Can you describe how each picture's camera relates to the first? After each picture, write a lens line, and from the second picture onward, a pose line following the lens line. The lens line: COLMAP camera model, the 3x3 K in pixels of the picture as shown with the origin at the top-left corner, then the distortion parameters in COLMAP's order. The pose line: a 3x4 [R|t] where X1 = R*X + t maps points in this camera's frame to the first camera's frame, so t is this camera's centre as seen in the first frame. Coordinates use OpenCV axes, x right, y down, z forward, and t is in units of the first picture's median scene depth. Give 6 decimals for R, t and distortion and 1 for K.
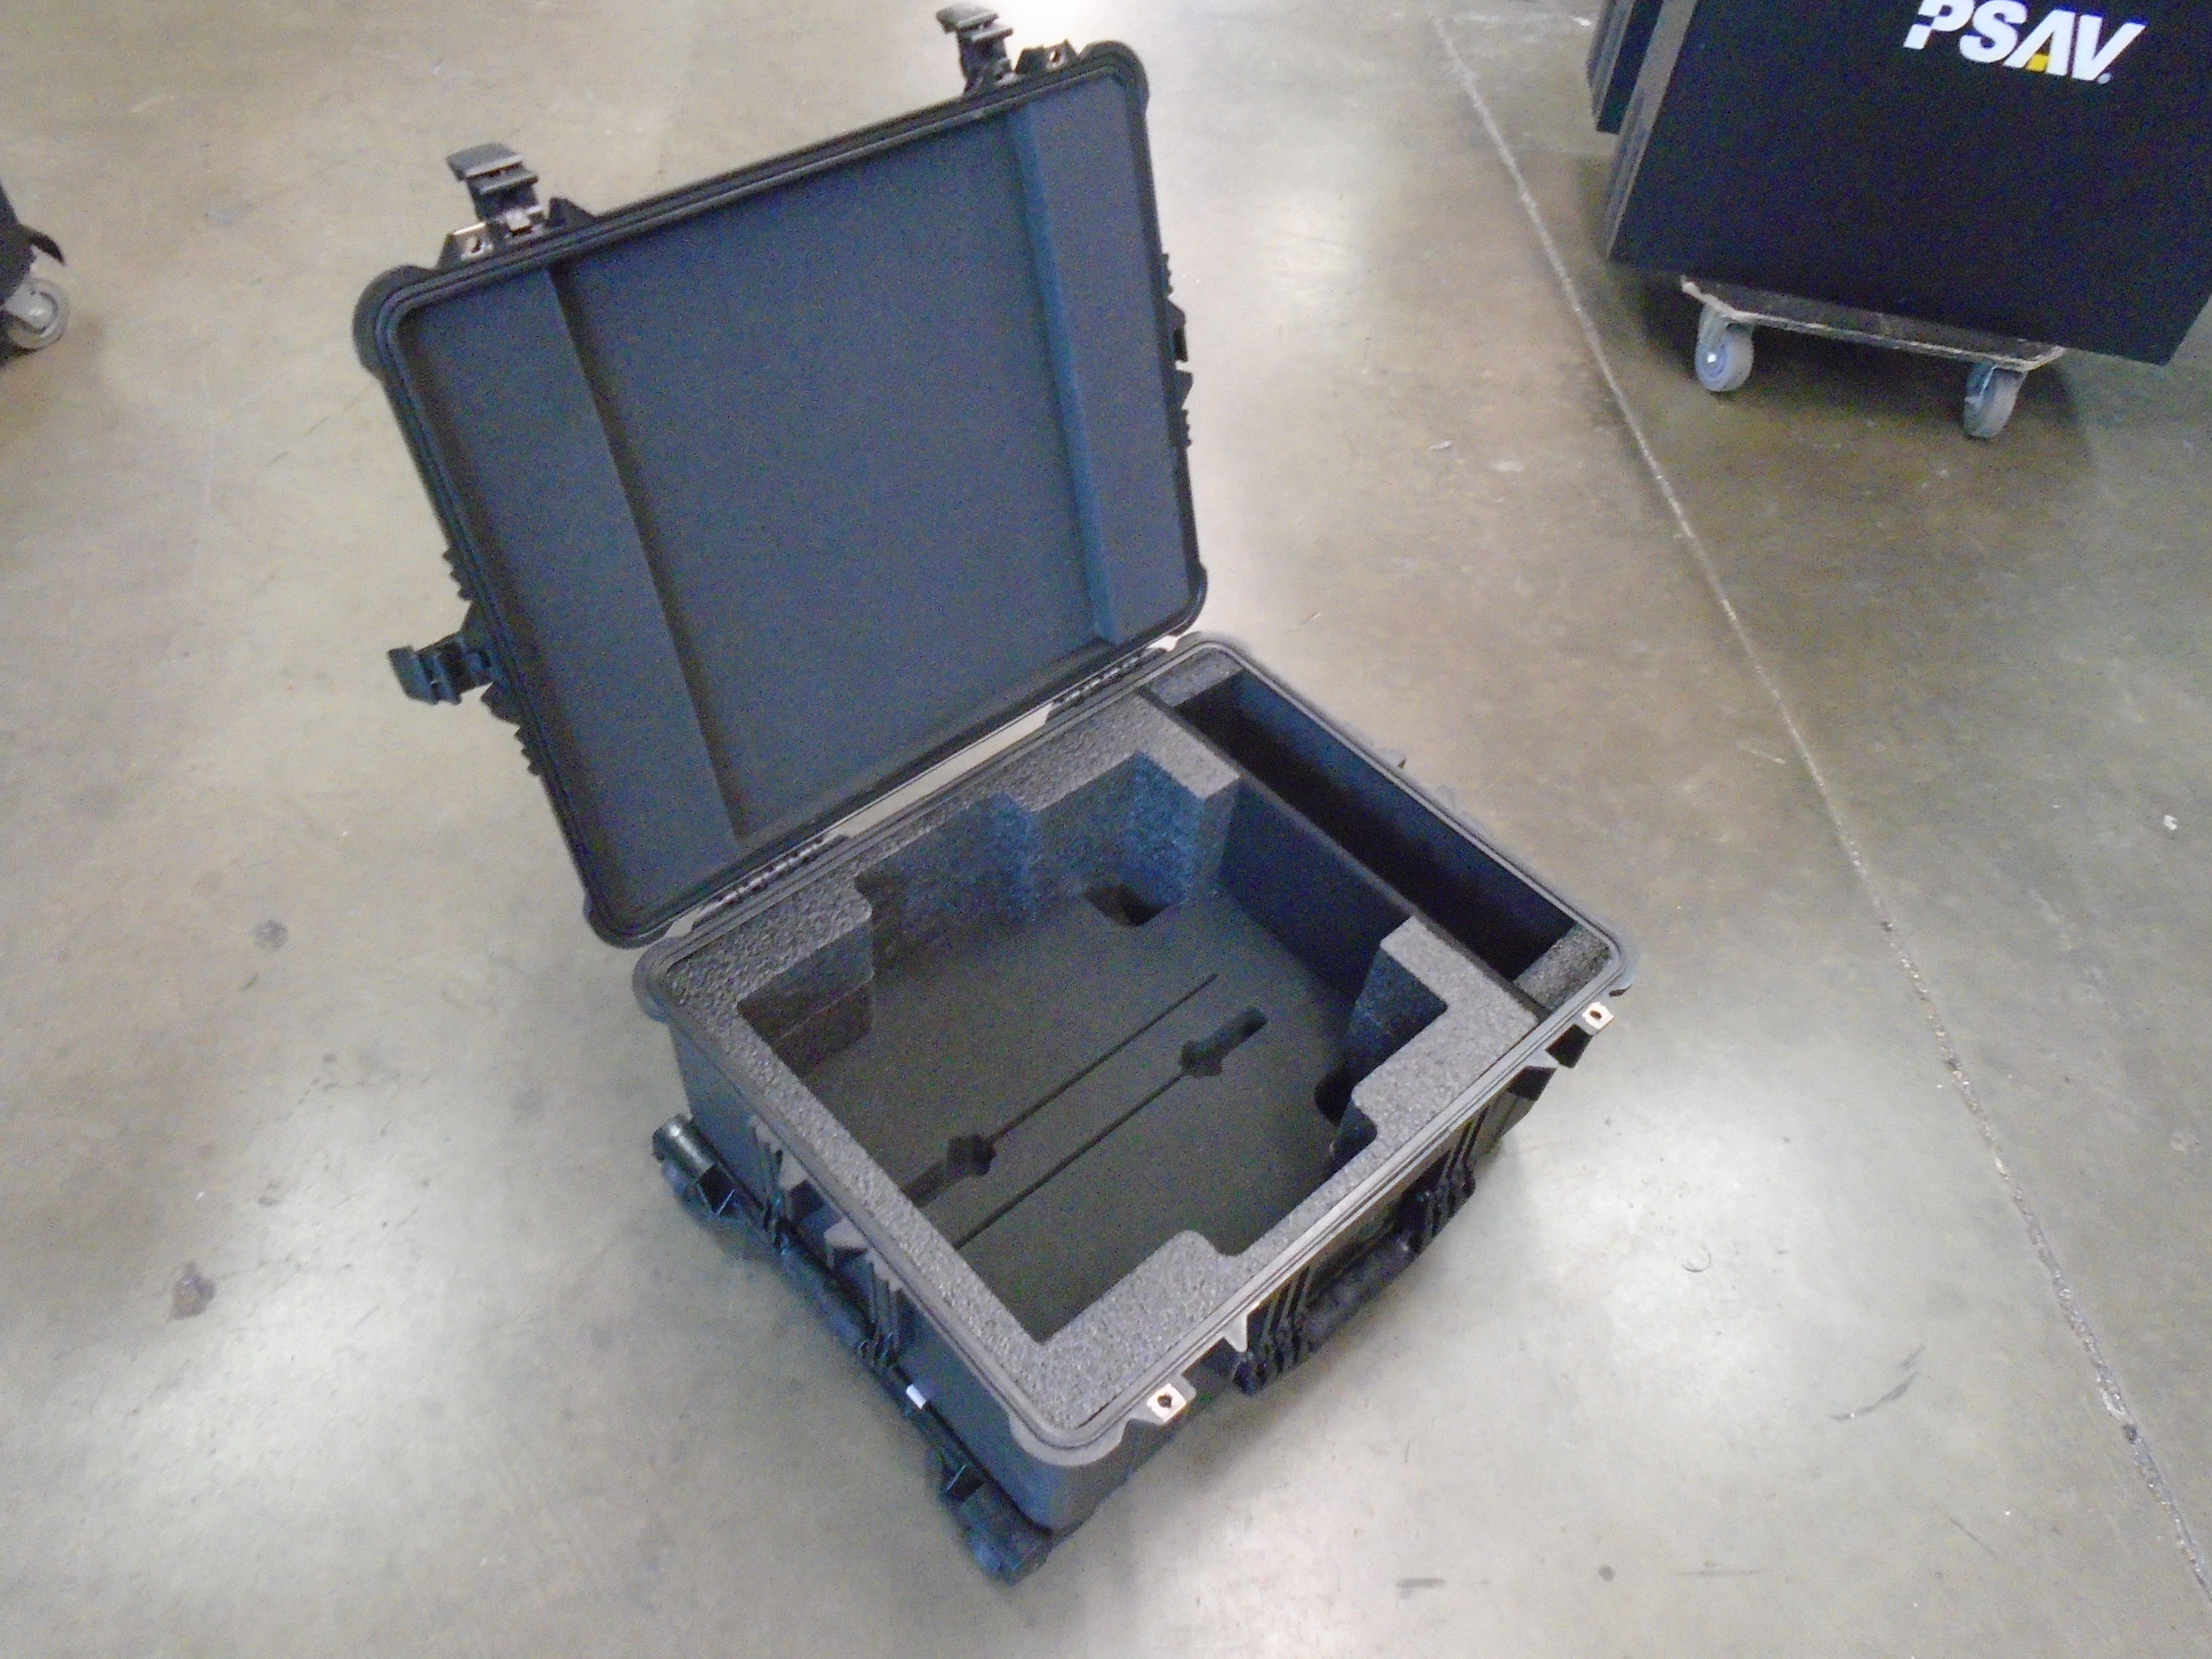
lens RADIAL K [[1657.8, 0, 1106.0], [0, 1657.8, 829.5], [0, 0, 1]] dist [-0.015592, 0.002884]
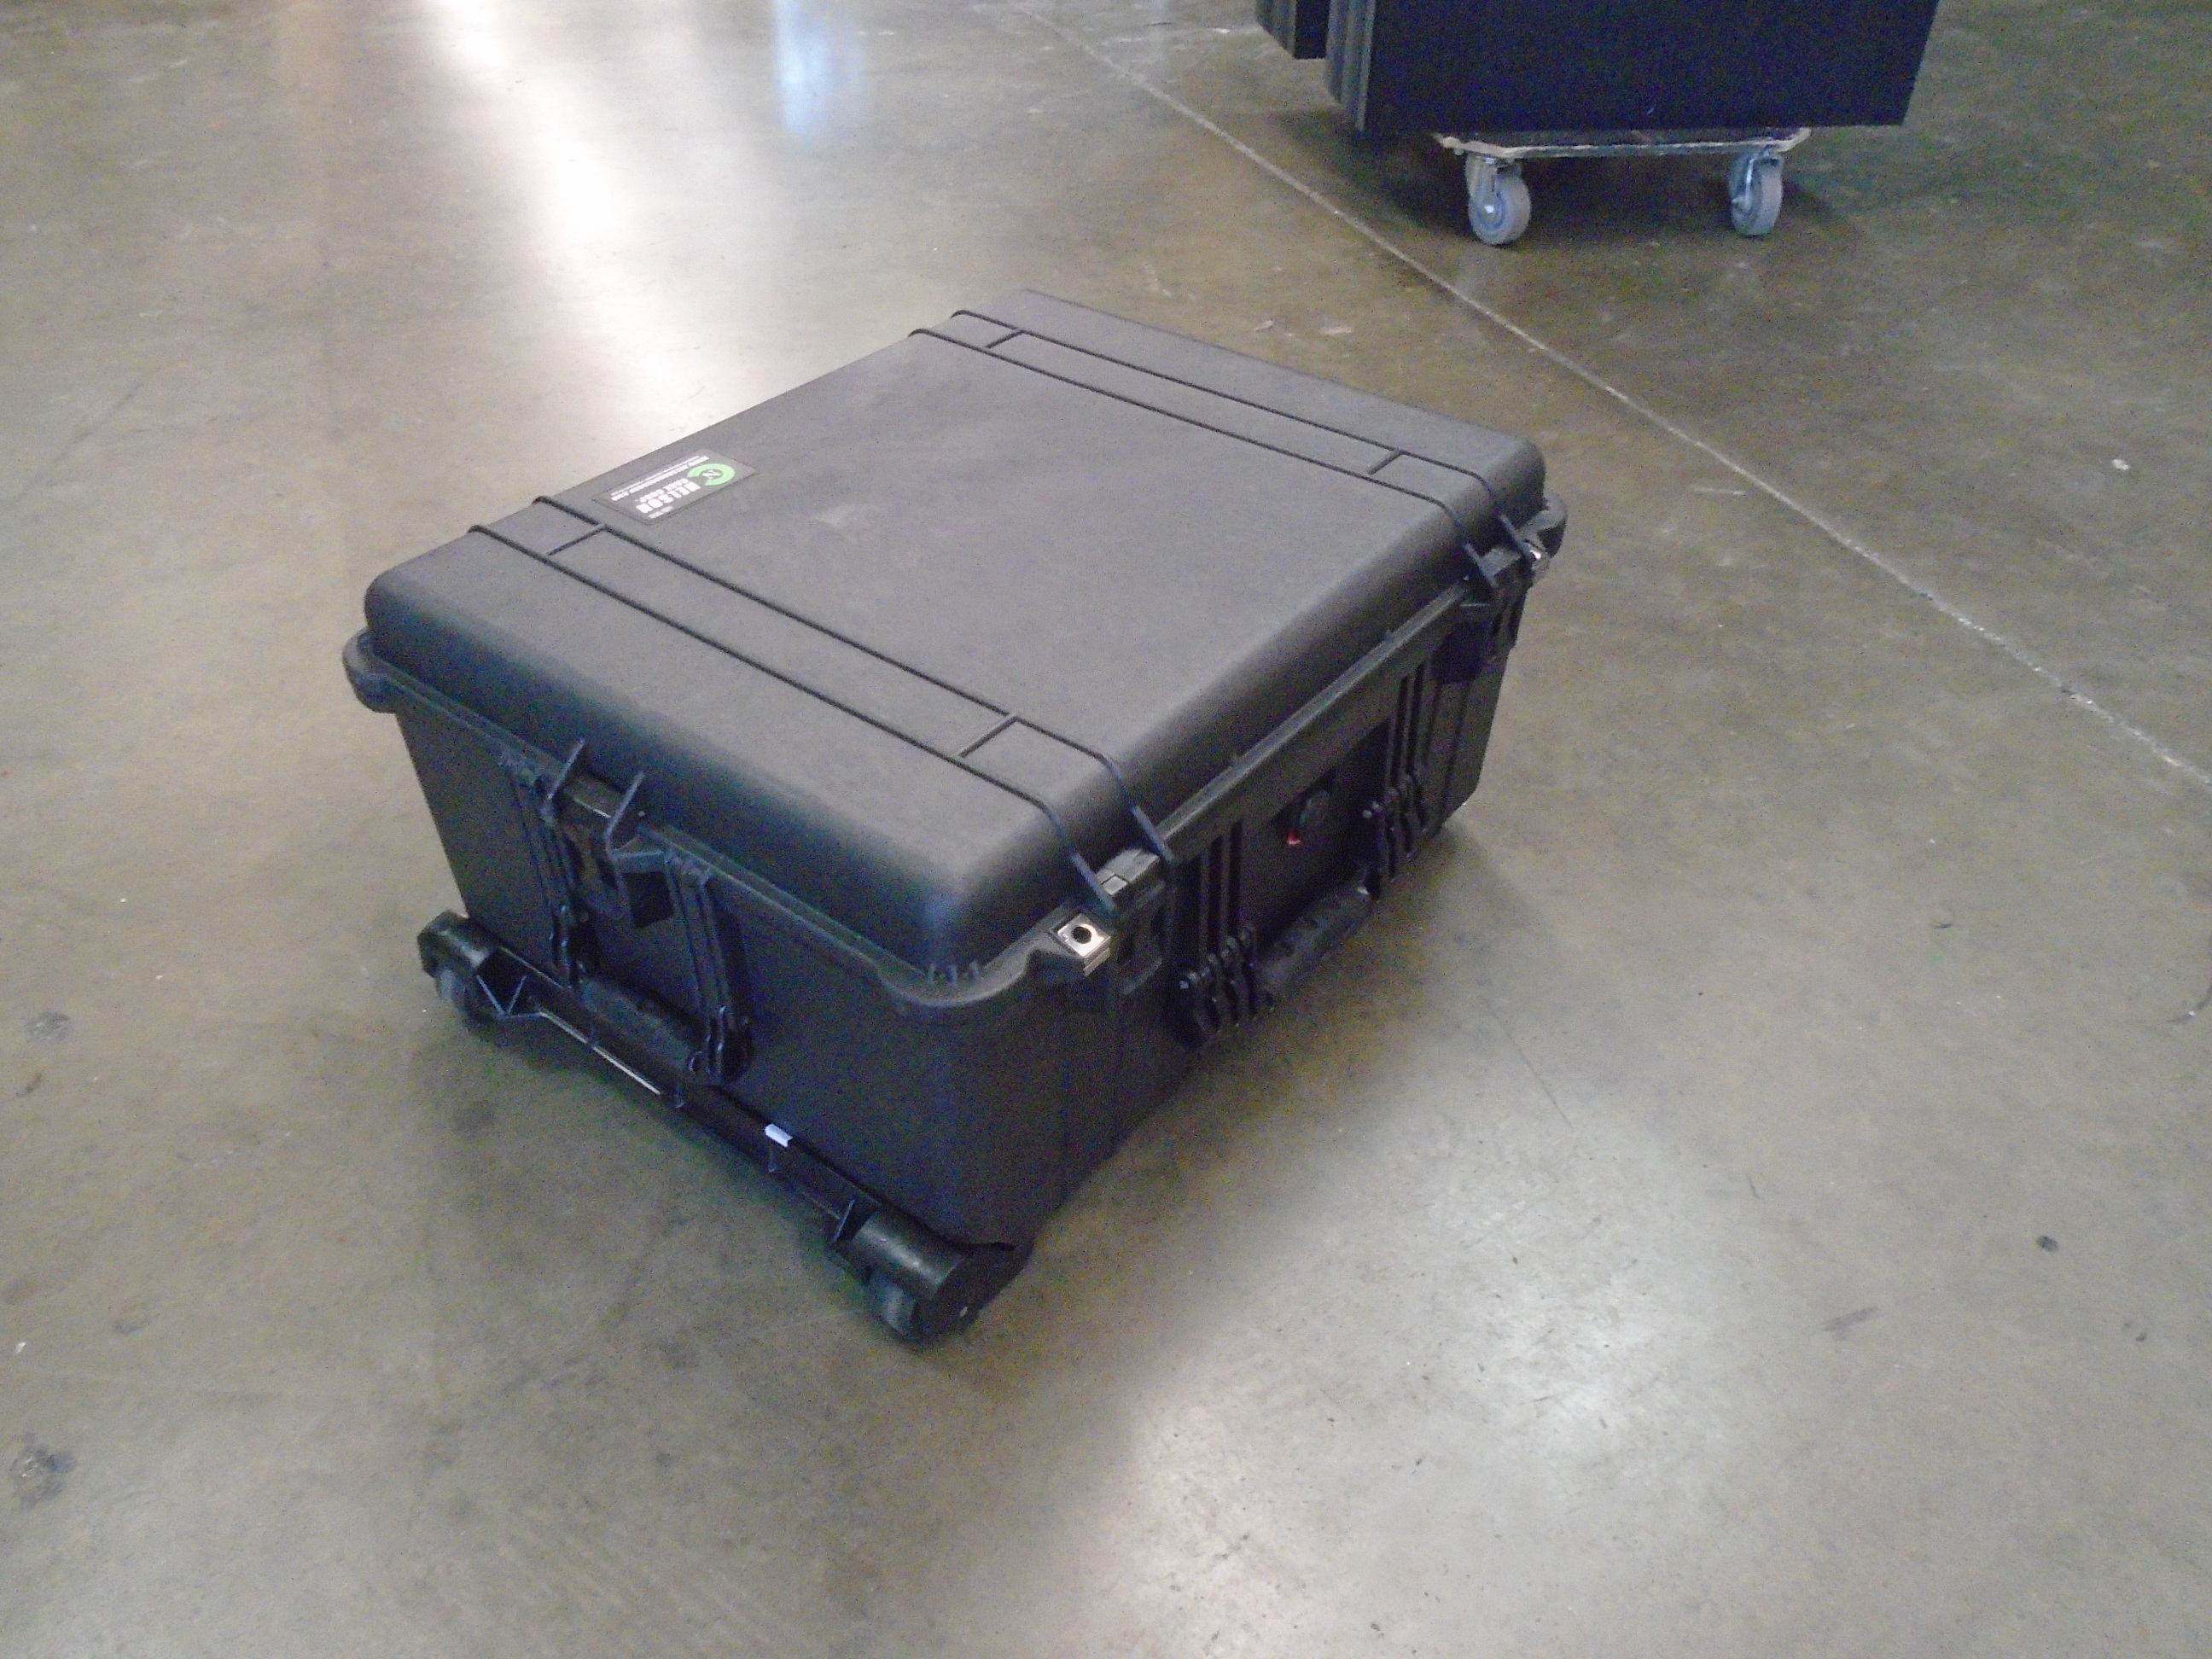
lens RADIAL K [[1673.3, 0, 1106.0], [0, 1673.3, 829.5], [0, 0, 1]] dist [-0.005540, -0.004289]
pose [[0.951133, -0.249398, 0.182062, -0.132292], [0.276859, 0.949880, -0.145182, 0.158918], [-0.136729, 0.188493, 0.972510, 0.160043]]
